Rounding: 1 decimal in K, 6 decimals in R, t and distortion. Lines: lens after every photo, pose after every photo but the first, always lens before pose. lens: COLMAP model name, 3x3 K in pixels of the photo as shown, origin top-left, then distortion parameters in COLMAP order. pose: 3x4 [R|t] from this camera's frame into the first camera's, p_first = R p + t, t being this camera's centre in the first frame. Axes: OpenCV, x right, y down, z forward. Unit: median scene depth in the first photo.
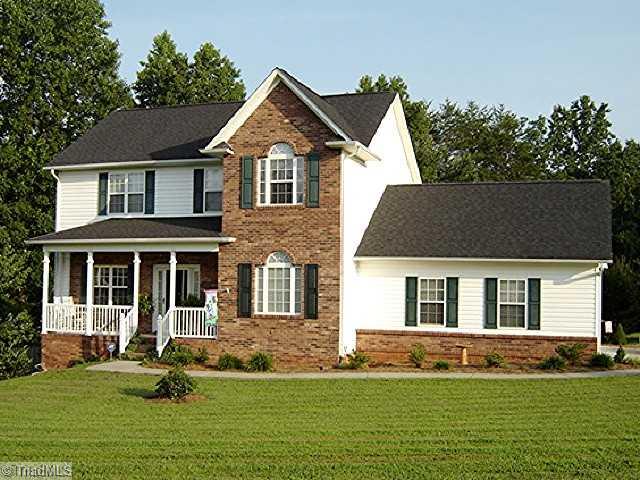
lens RADIAL K [[737.7, 0, 320.0], [0, 737.7, 240.0], [0, 0, 1]] dist [0.013824, 0.006472]
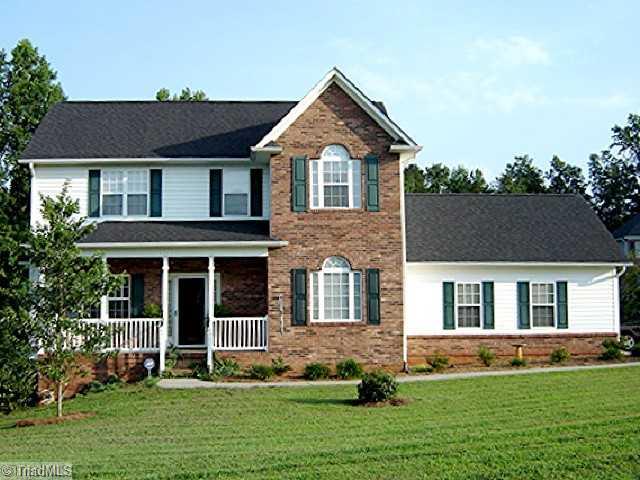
lens RADIAL K [[737.7, 0, 320.0], [0, 737.7, 240.0], [0, 0, 1]] dist [0.013824, 0.006472]
pose [[0.938005, 0.010113, 0.346473, -0.406134], [0.000264, 0.999553, -0.029891, 0.023010], [-0.346621, 0.028129, 0.937584, 0.097905]]
